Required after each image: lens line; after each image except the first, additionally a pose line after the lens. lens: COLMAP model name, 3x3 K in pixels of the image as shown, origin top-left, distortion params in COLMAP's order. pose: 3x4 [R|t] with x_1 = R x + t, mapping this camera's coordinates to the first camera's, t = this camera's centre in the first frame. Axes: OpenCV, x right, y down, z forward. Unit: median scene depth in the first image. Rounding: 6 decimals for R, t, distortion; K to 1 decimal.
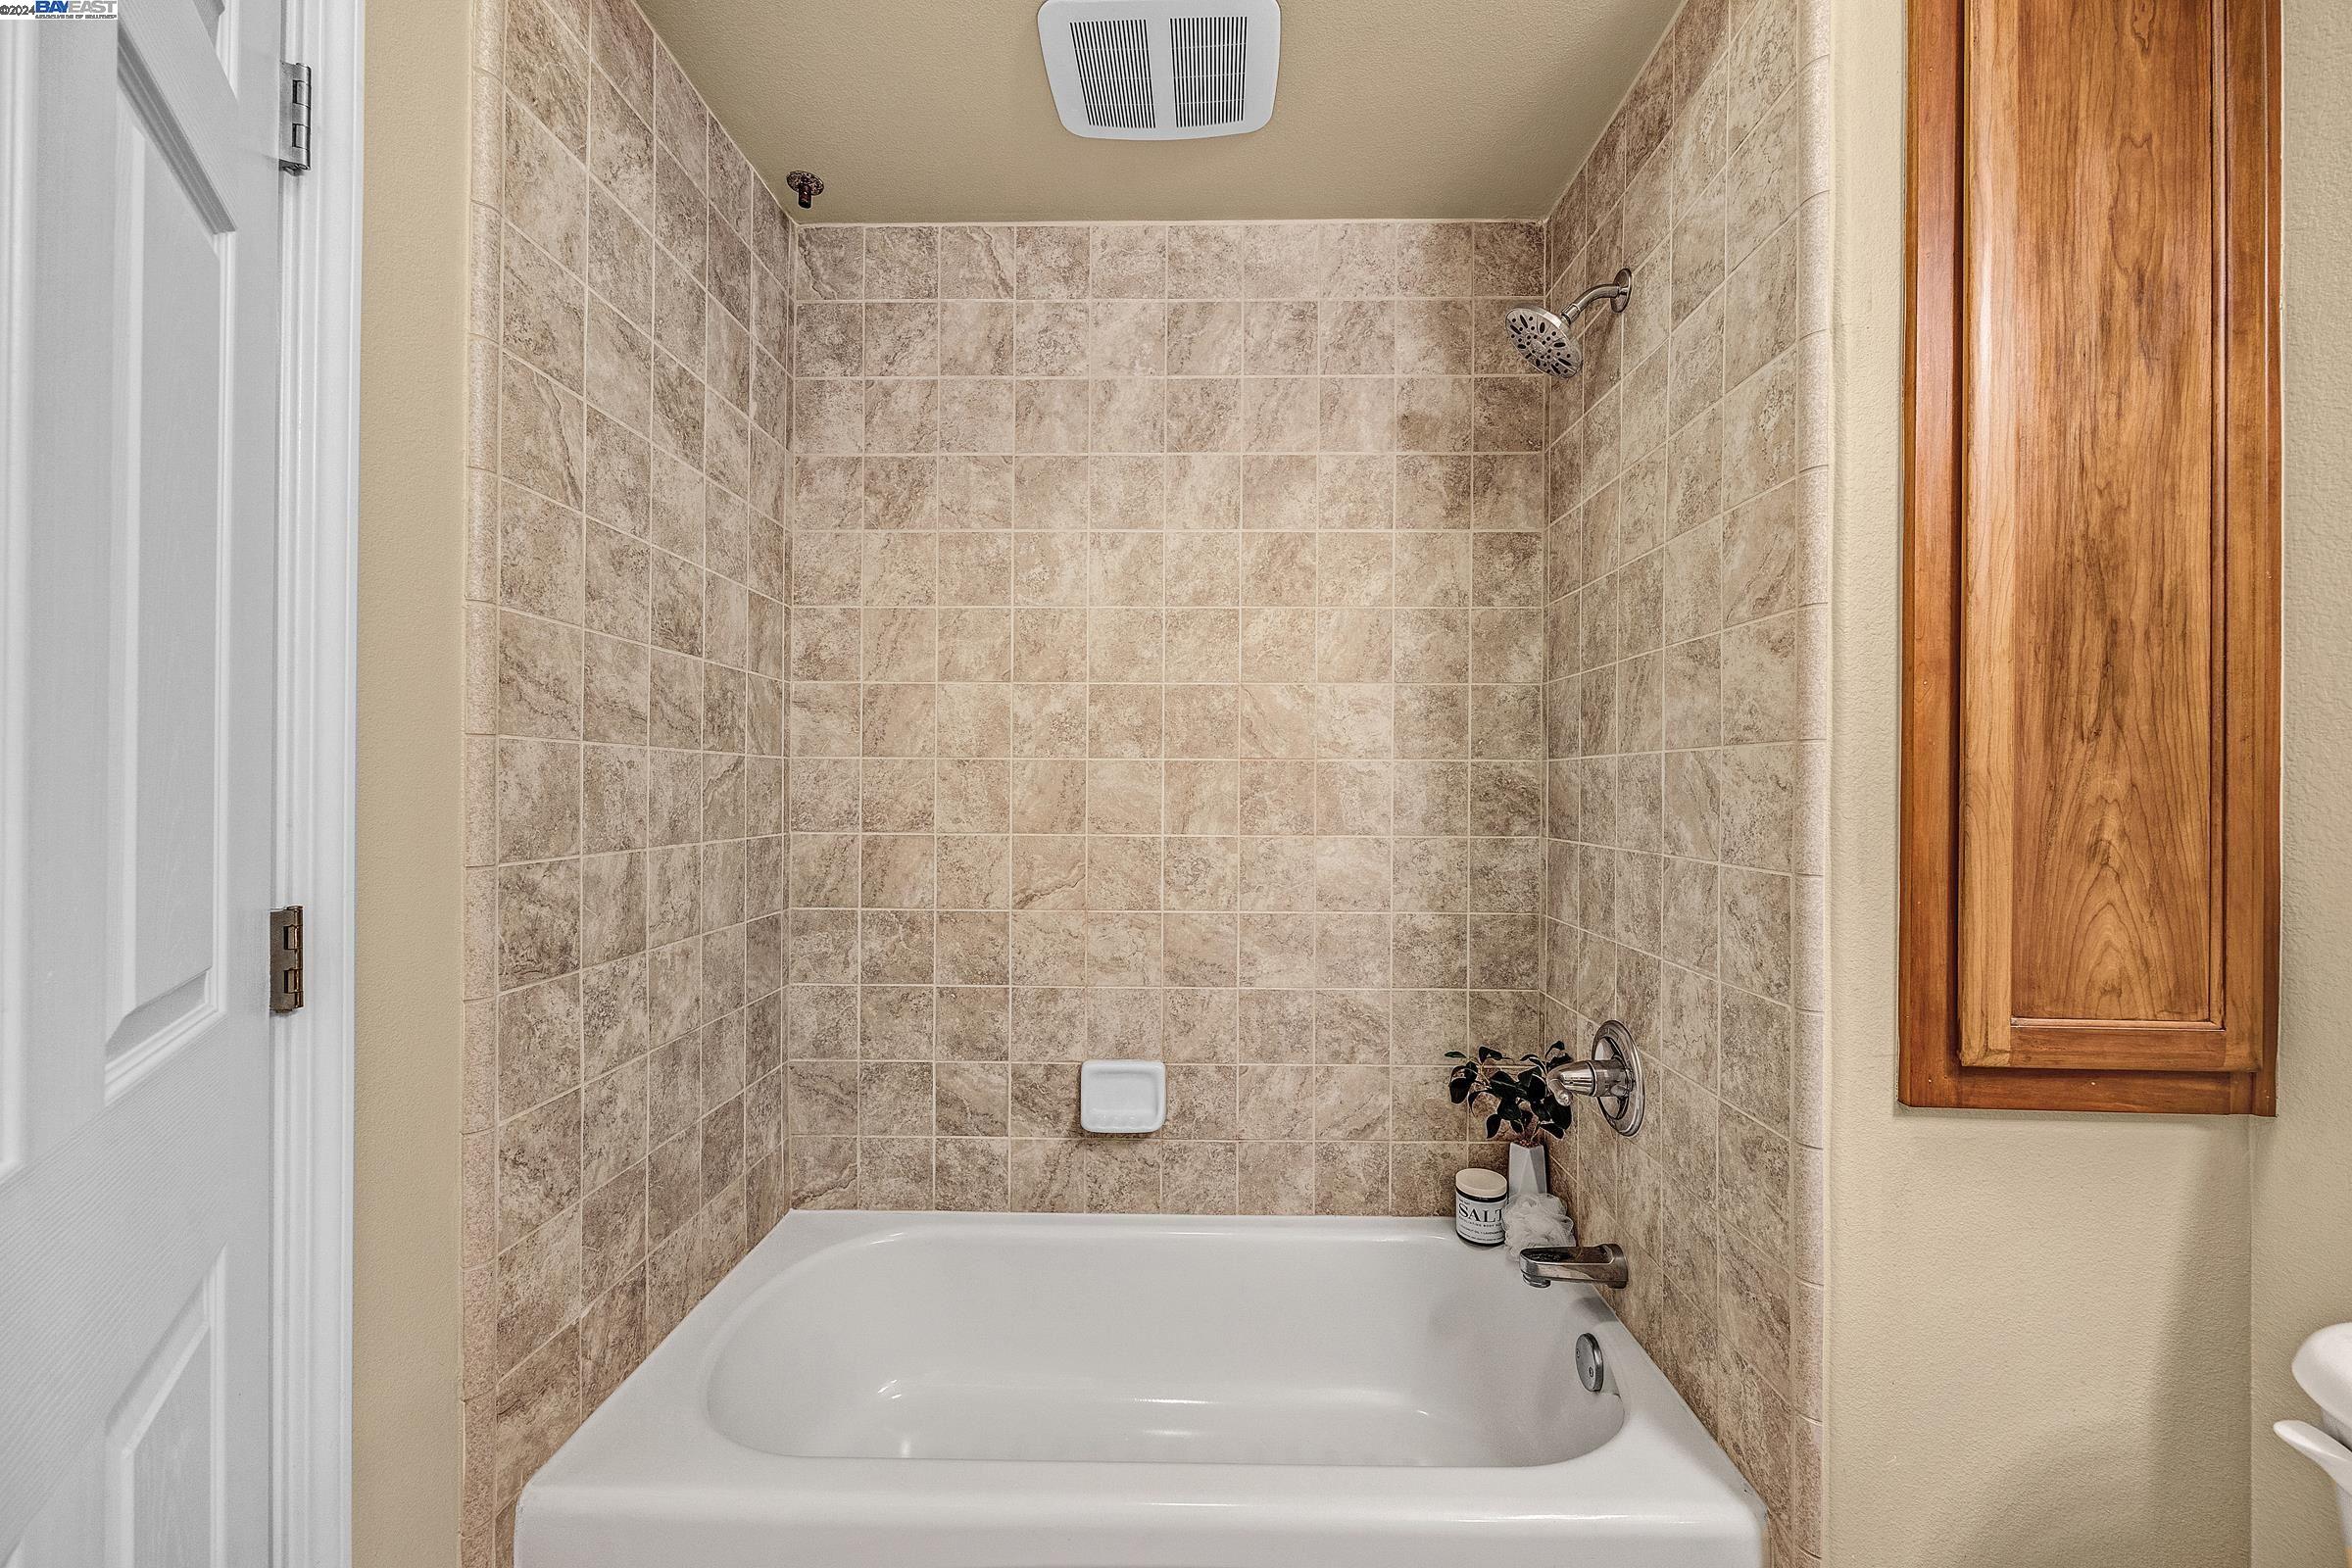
lens RADIAL K [[947.5, 0, 1173.0], [0, 947.5, 784.4], [0, 0, 1]] dist [-0.001764, 0.000195]
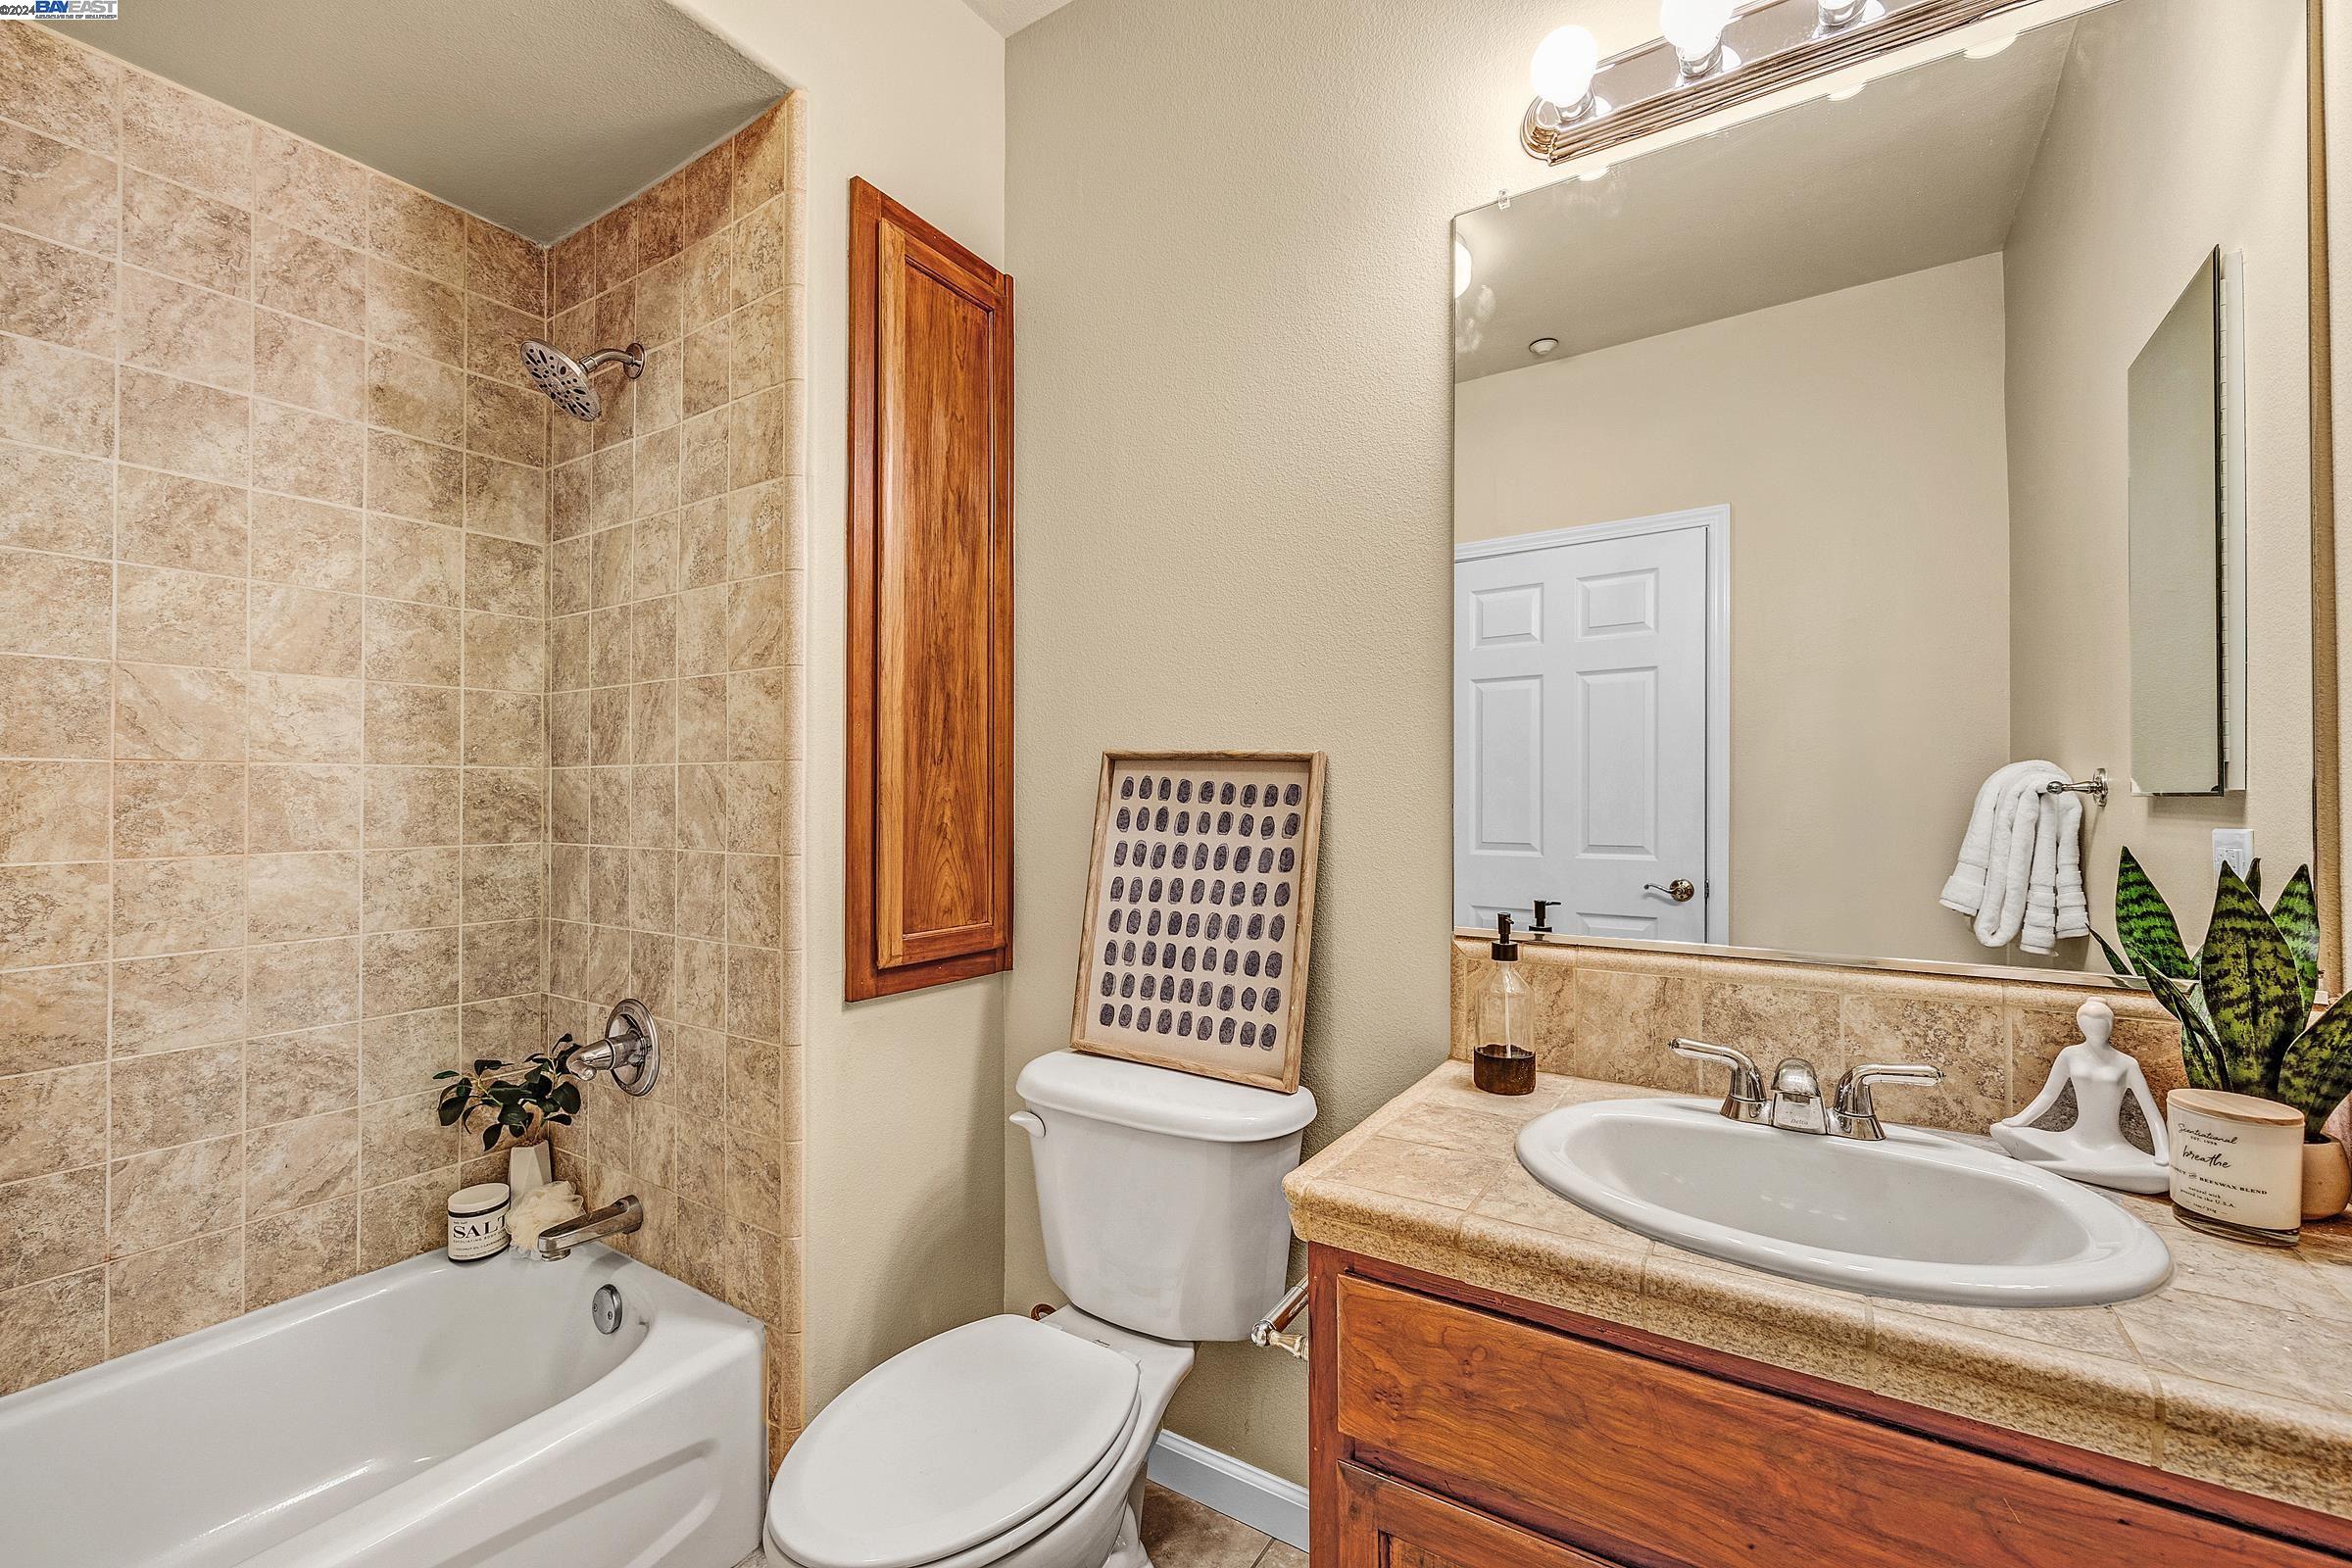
lens RADIAL K [[947.5, 0, 1173.0], [0, 947.5, 784.4], [0, 0, 1]] dist [-0.001764, 0.000195]
pose [[0.526151, 0.001835, 0.850389, -0.210295], [0.003285, 0.999986, -0.004190, -0.001852], [-0.850385, 0.004998, 0.526138, -0.208358]]
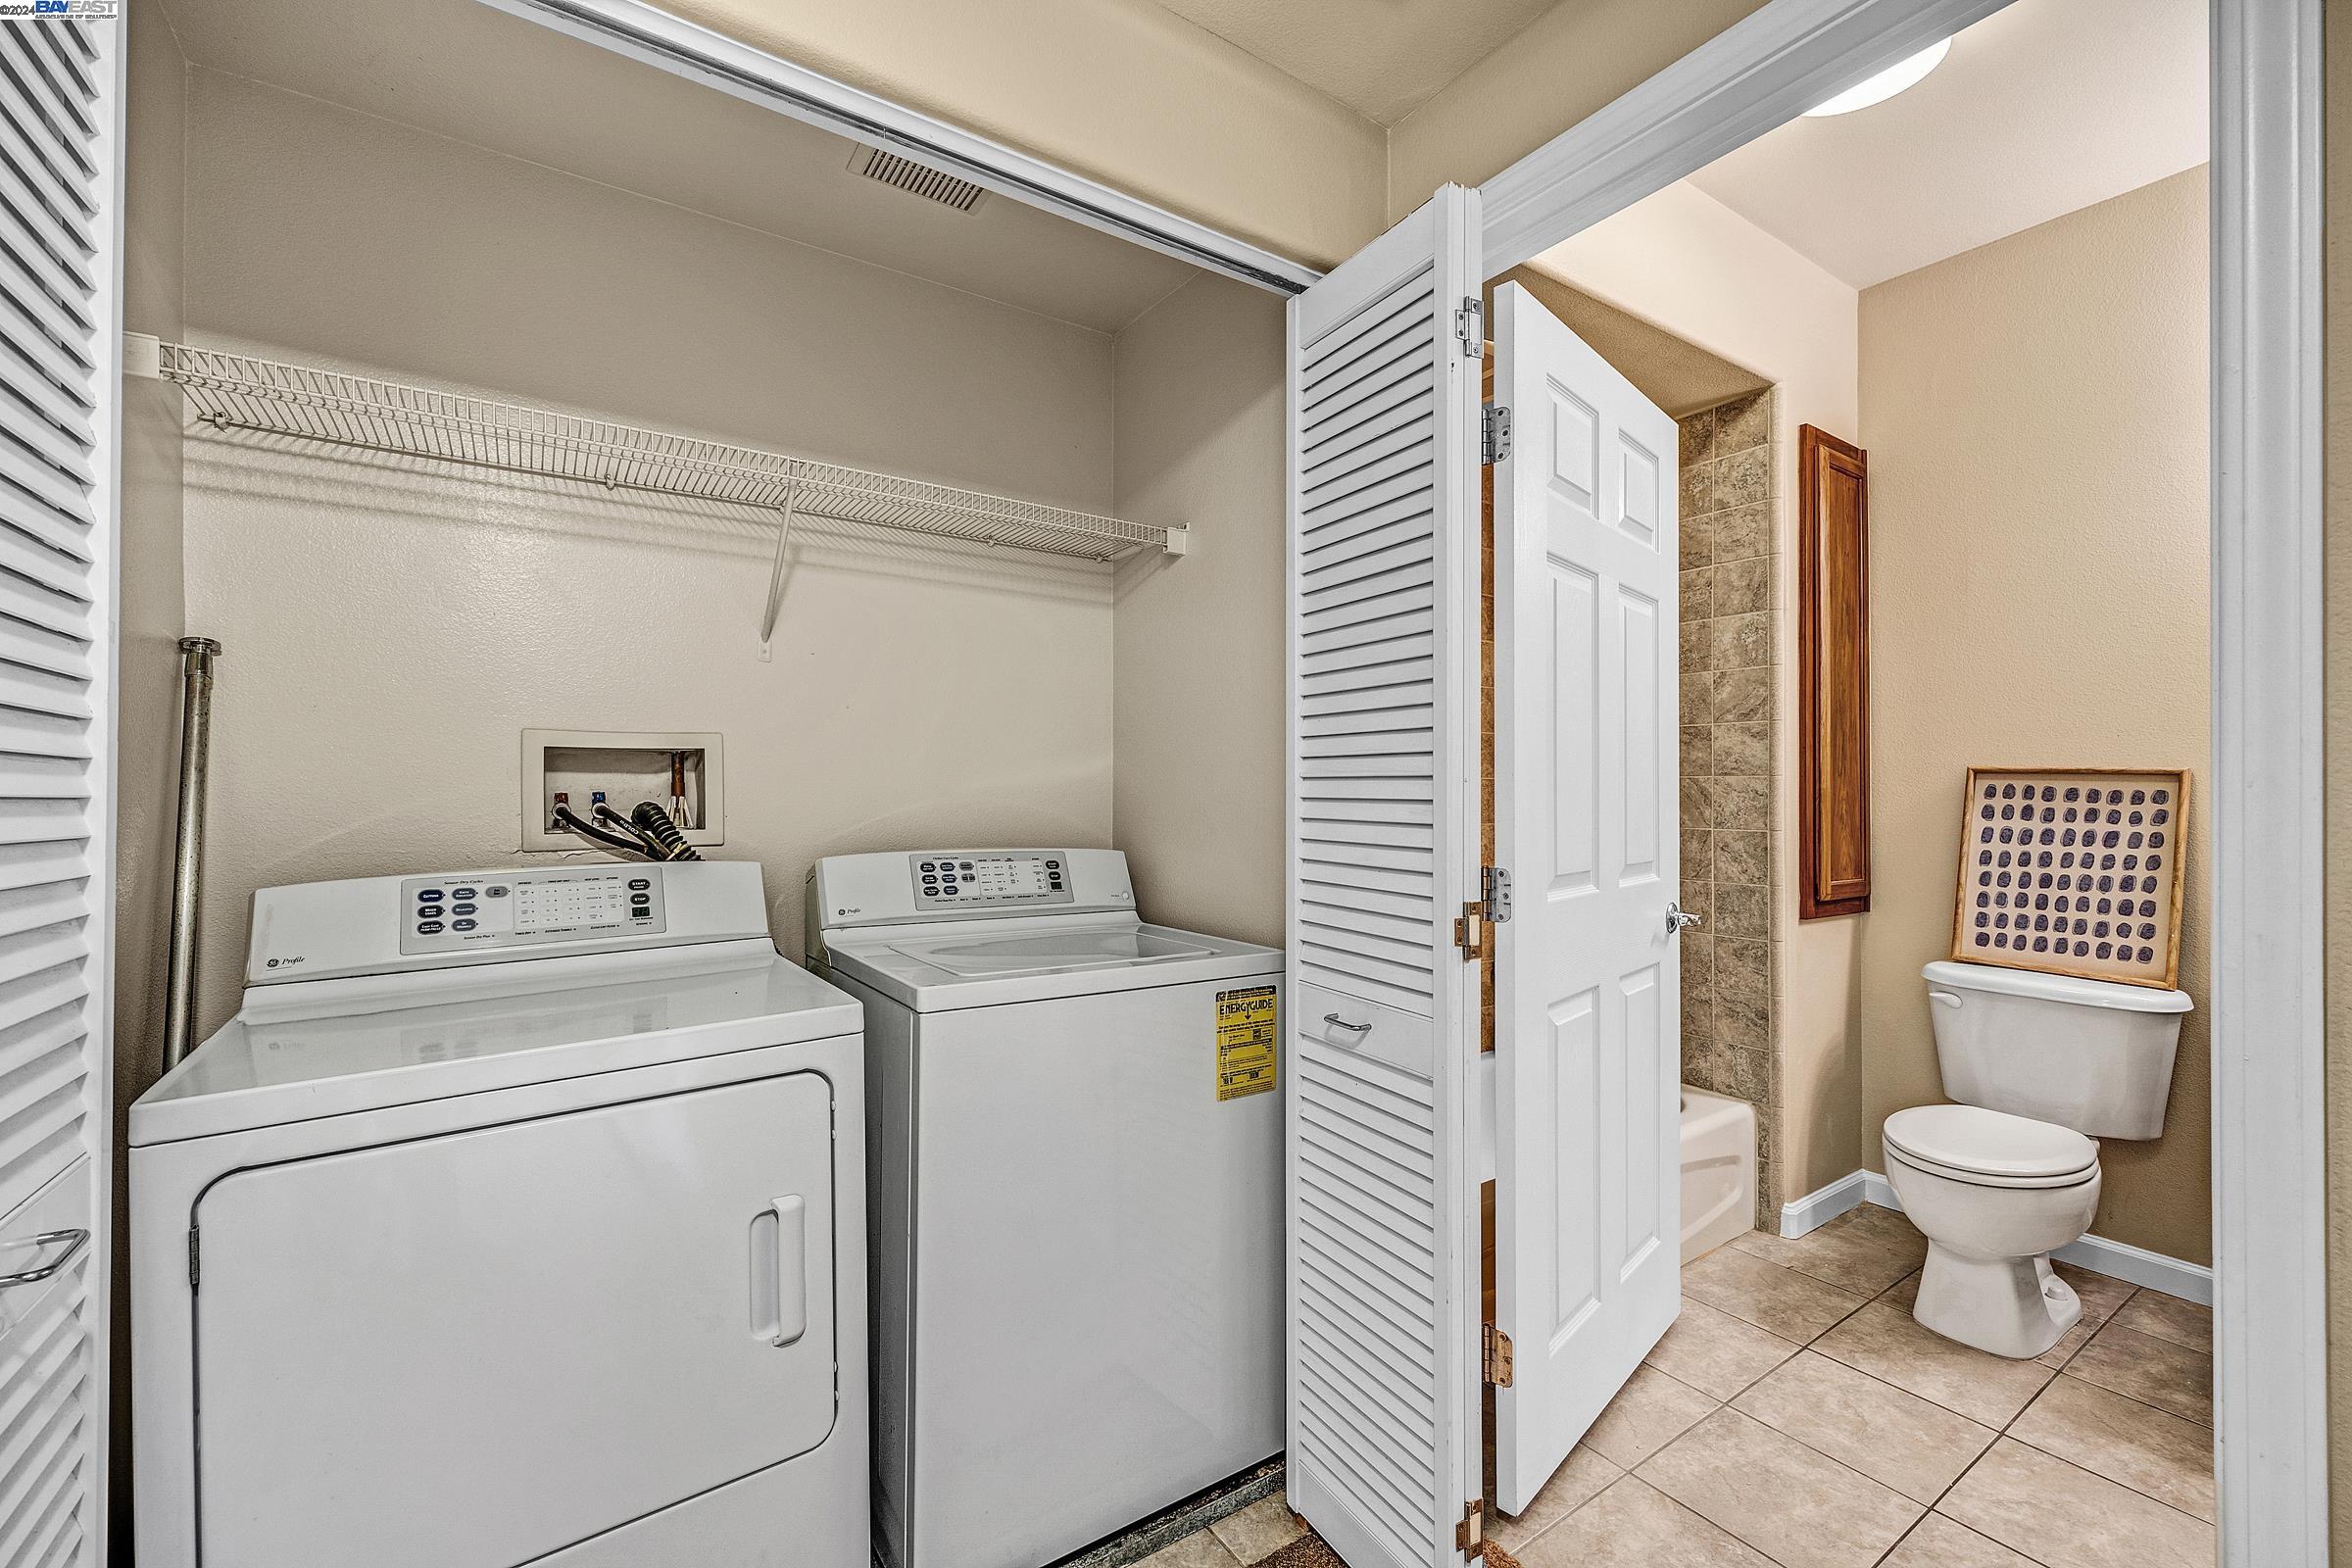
lens RADIAL K [[947.5, 0, 1173.0], [0, 947.5, 784.4], [0, 0, 1]] dist [-0.001764, 0.000195]
pose [[0.817954, -0.003625, 0.575272, -1.788672], [0.004227, 0.999991, 0.000292, -0.027537], [-0.575267, 0.002193, 0.817962, -0.090737]]
